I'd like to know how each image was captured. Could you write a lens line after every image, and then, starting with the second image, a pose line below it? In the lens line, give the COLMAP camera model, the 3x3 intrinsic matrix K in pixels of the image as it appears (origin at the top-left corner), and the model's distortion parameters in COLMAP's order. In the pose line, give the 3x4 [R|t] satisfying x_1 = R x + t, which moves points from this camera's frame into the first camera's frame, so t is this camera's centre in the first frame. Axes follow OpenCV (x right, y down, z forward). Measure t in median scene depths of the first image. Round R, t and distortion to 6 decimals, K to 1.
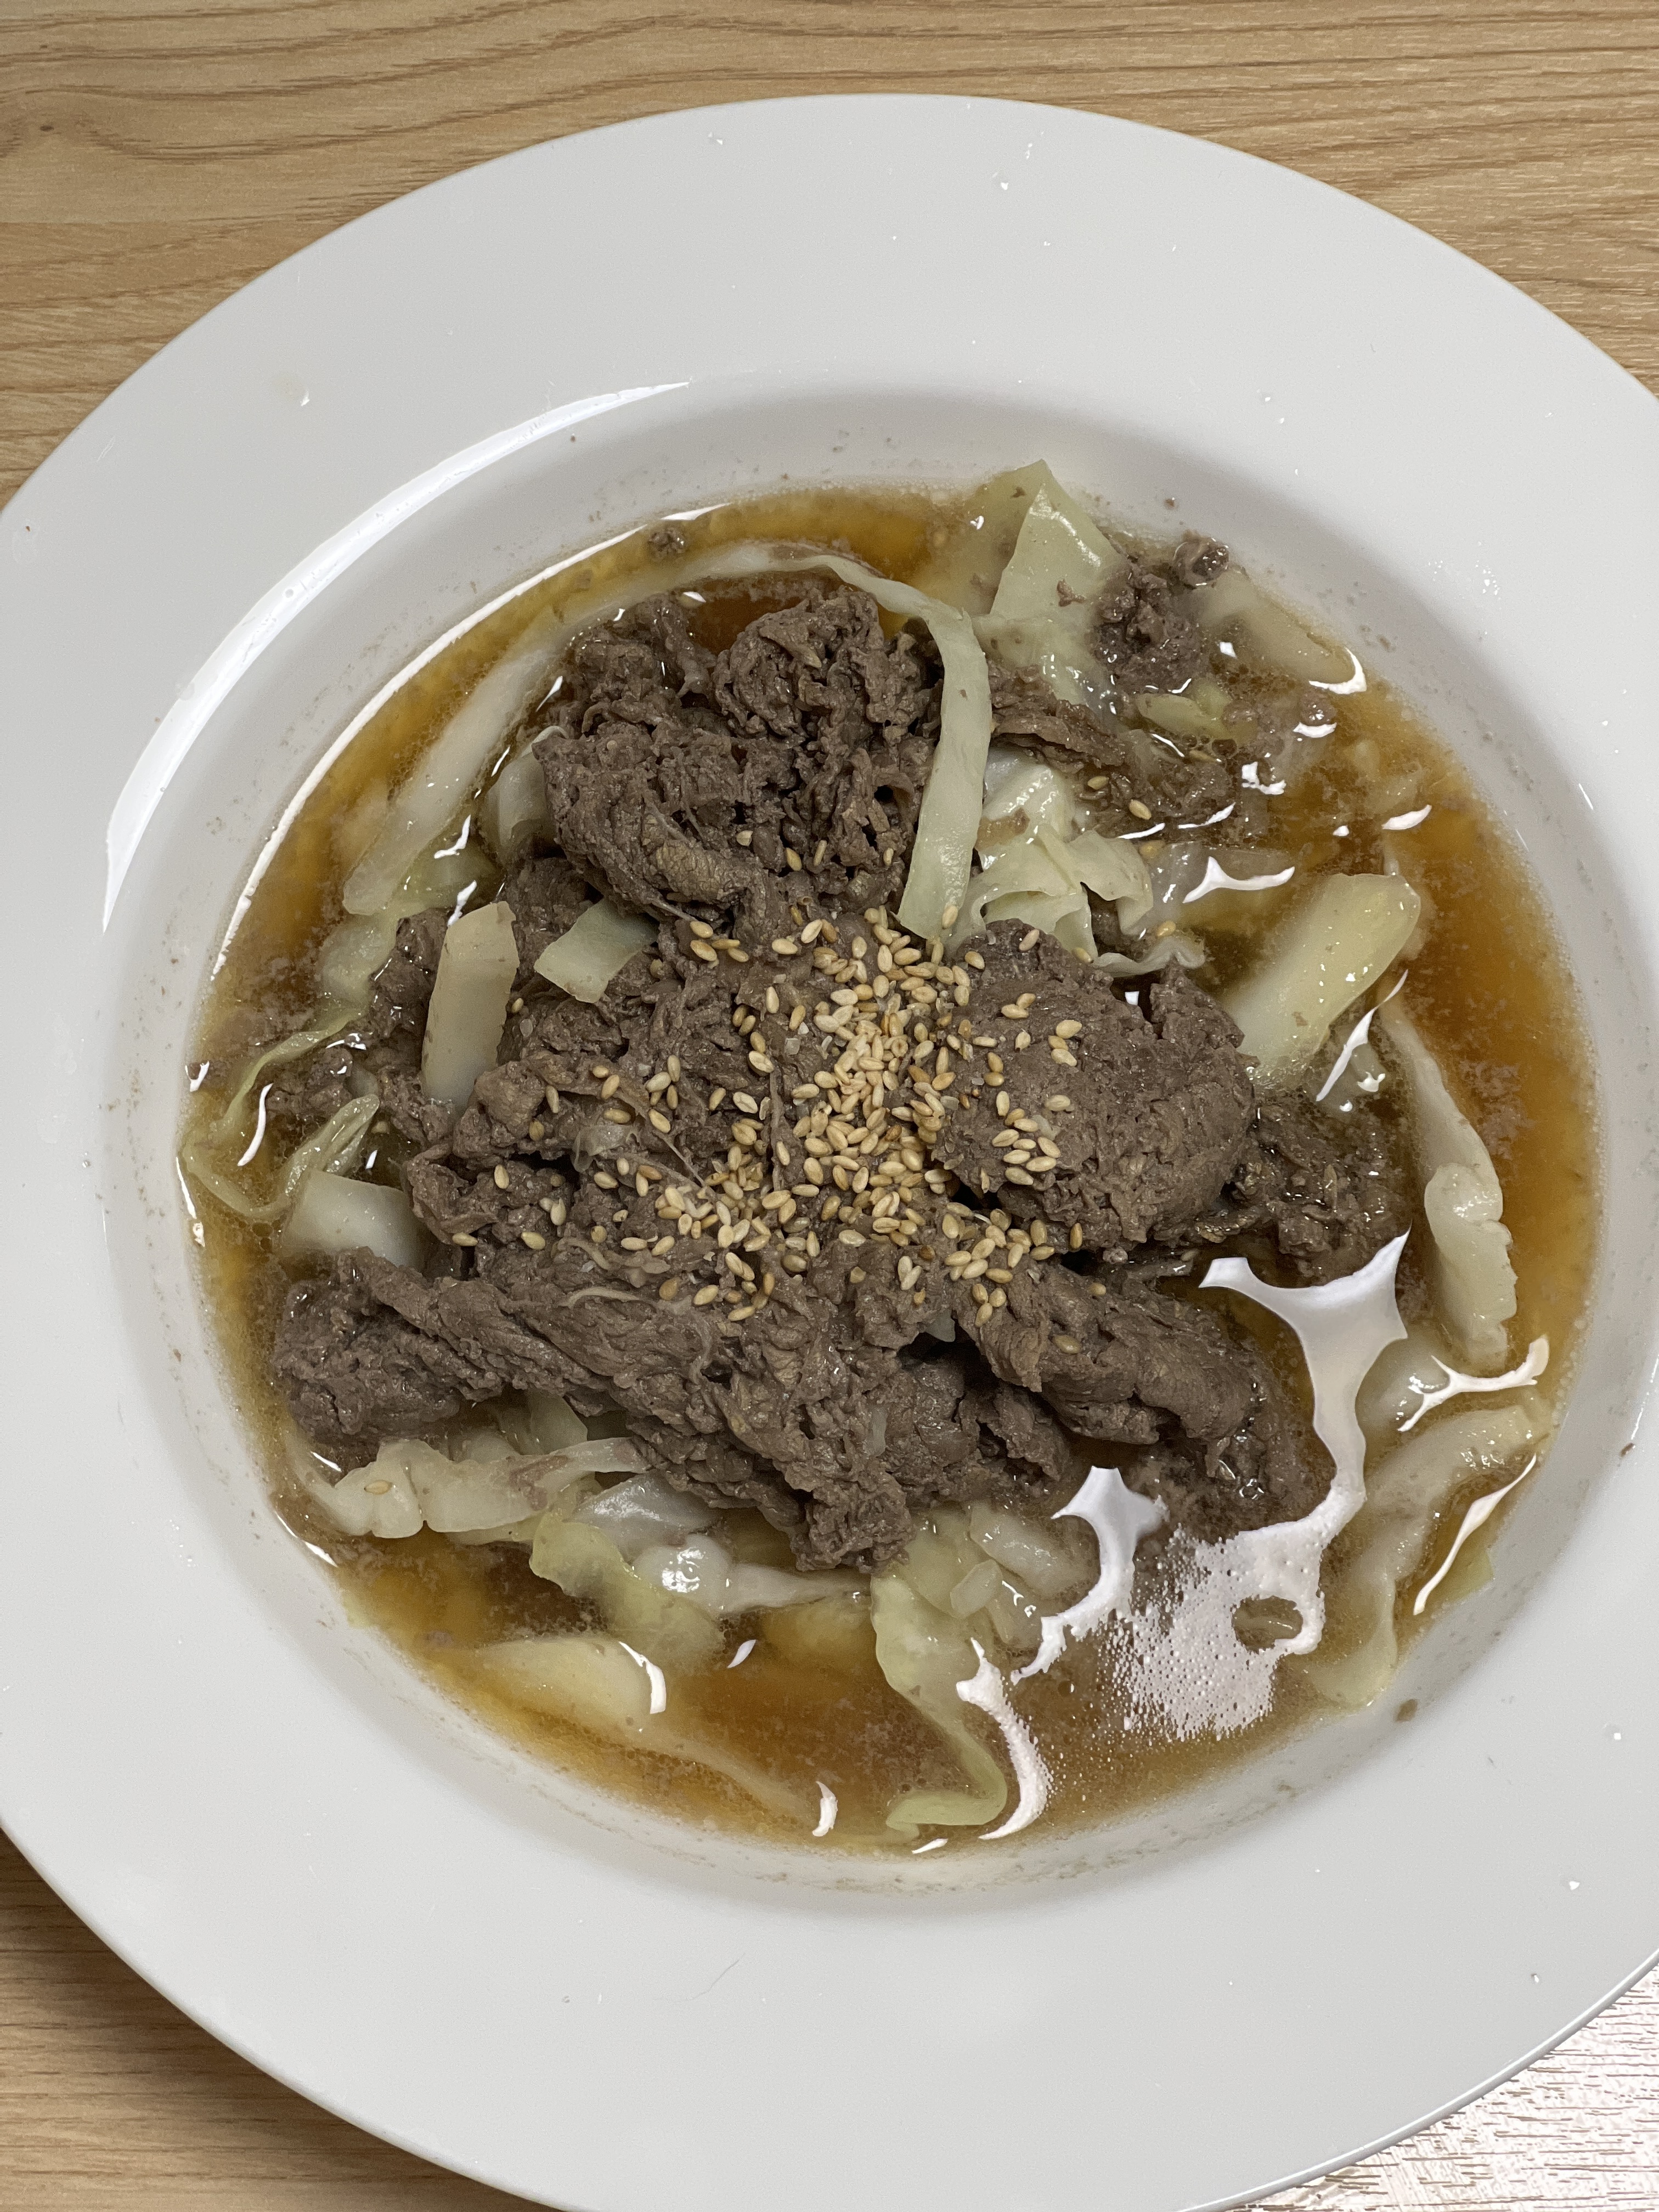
lens RADIAL K [[5029.4, 0, 829.5], [0, 5029.4, 1106.0], [0, 0, 1]] dist [-0.748031, 18.882757]
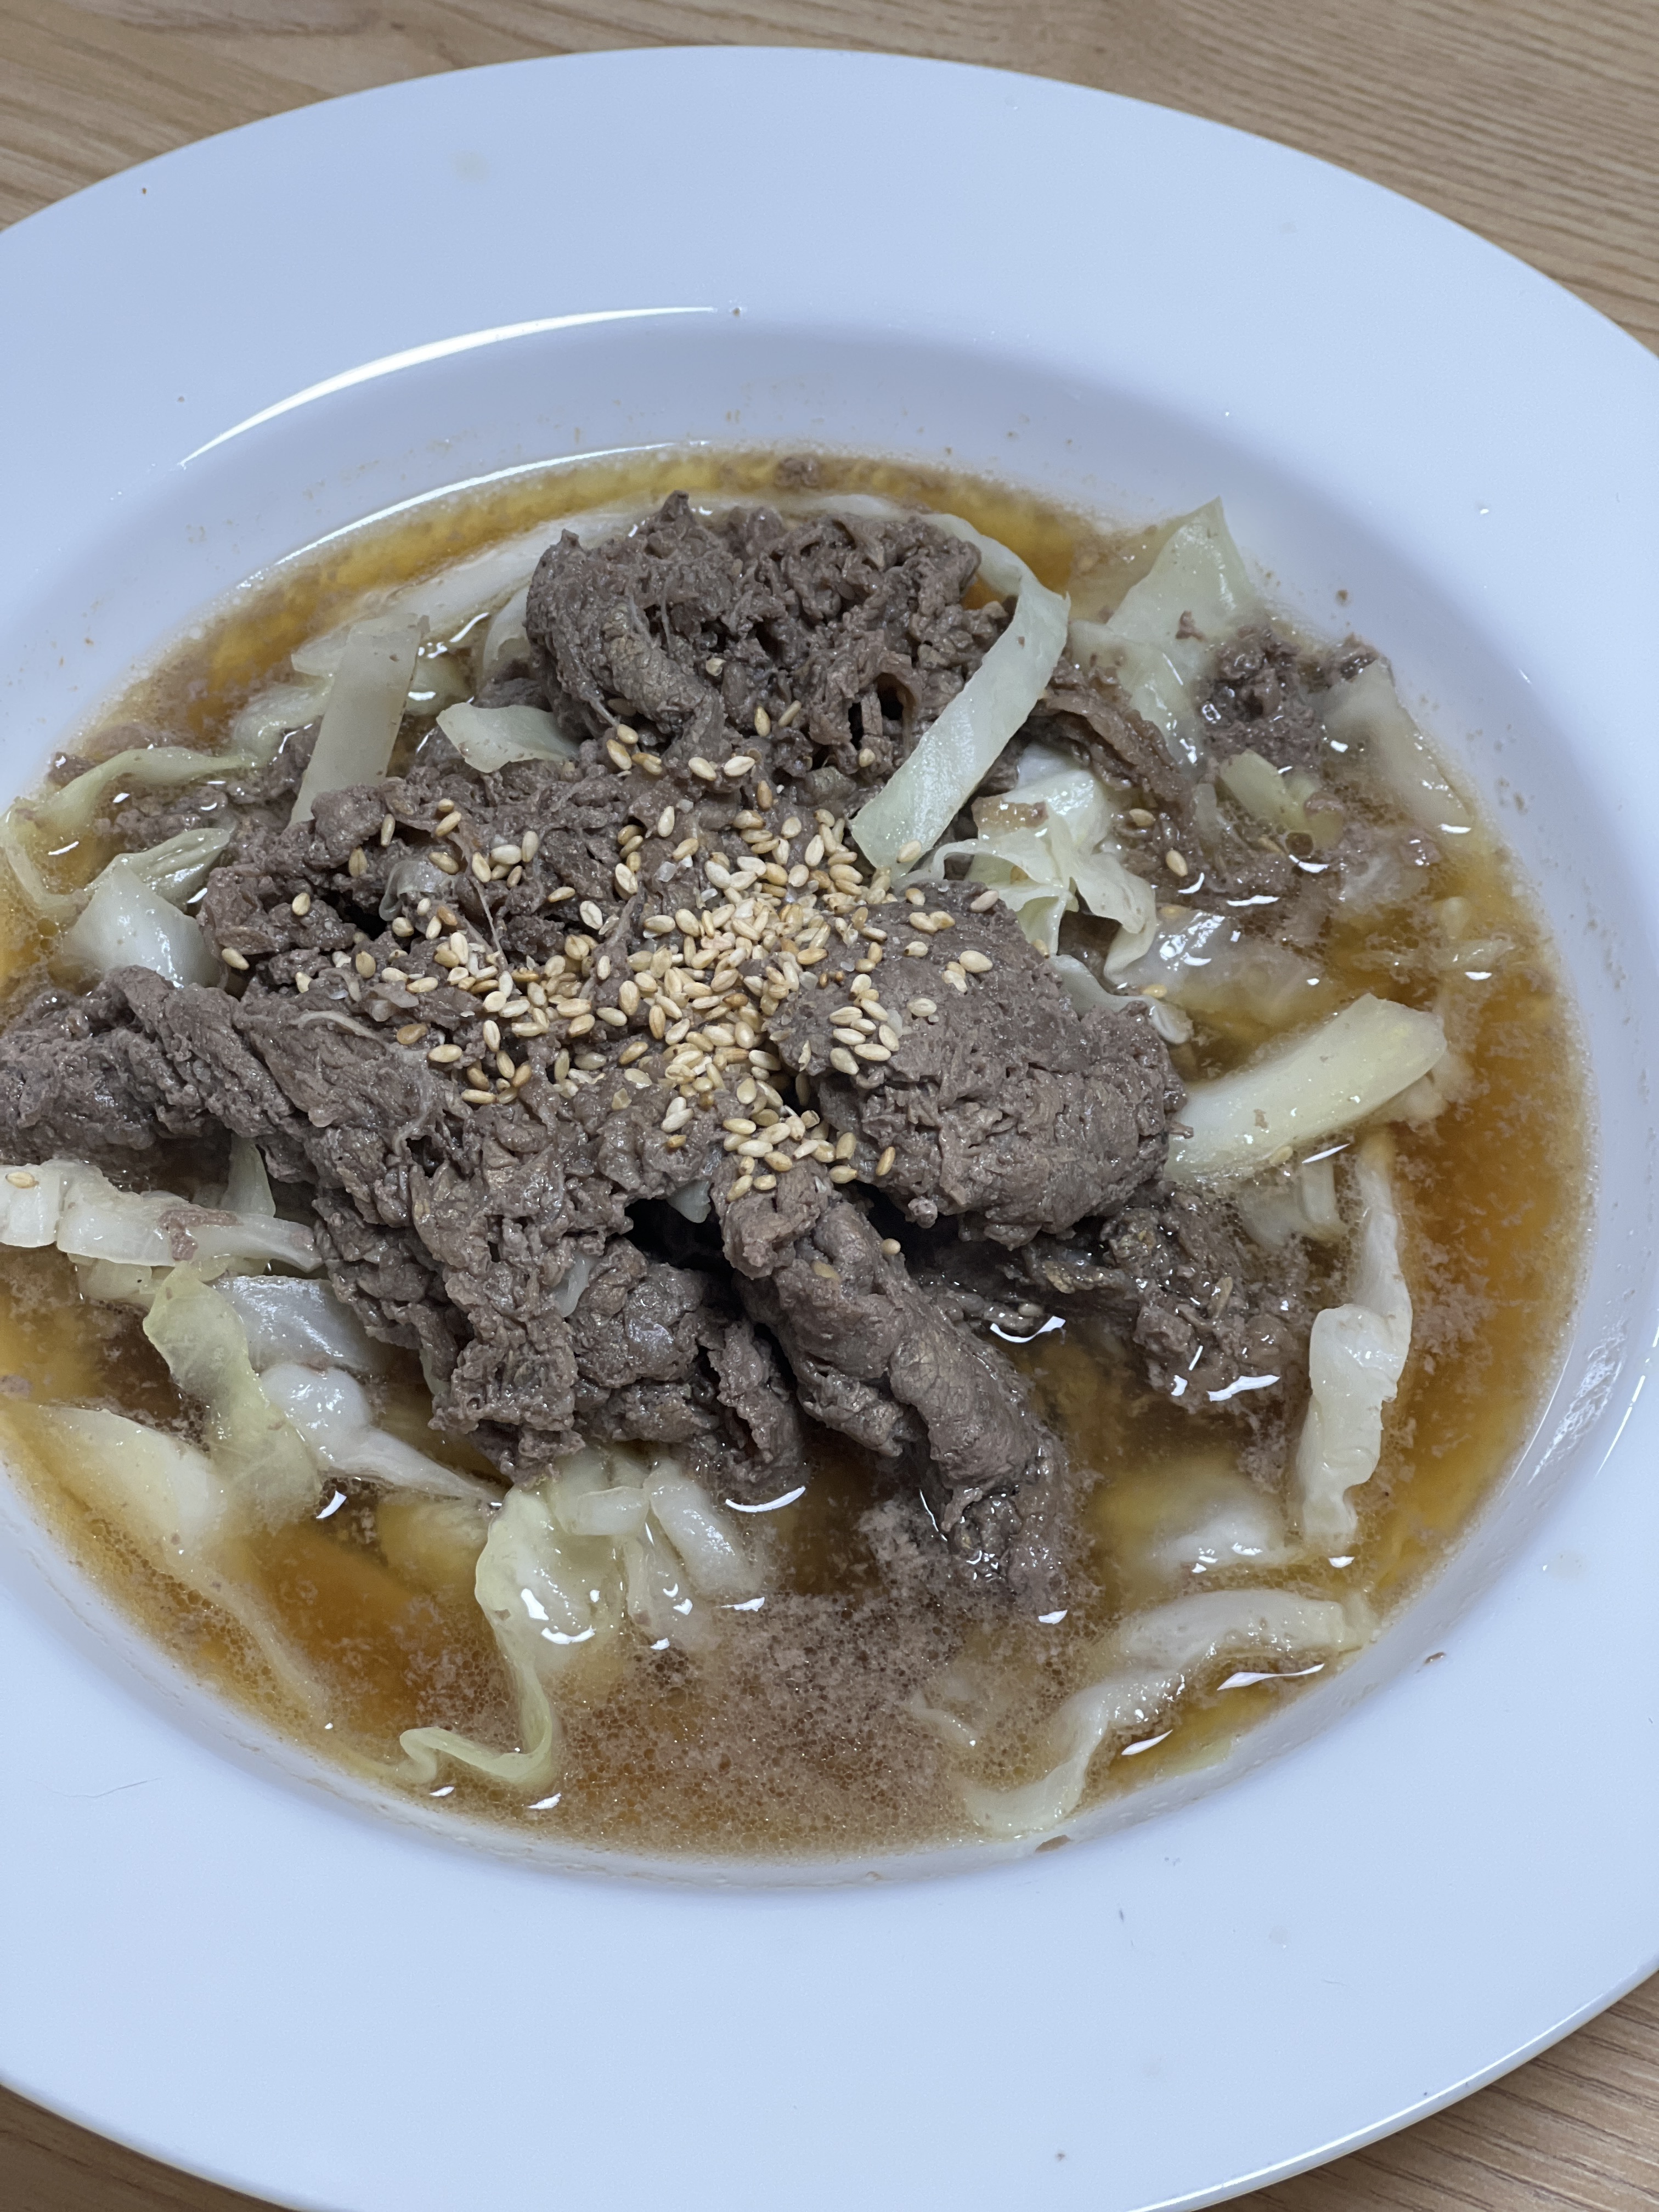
lens RADIAL K [[5029.4, 0, 829.5], [0, 5029.4, 1106.0], [0, 0, 1]] dist [-0.748031, 18.882757]
pose [[0.921682, 0.326070, -0.210190, 0.210178], [-0.376902, 0.880981, -0.286038, 0.256348], [0.091905, 0.342858, 0.934881, 0.217167]]
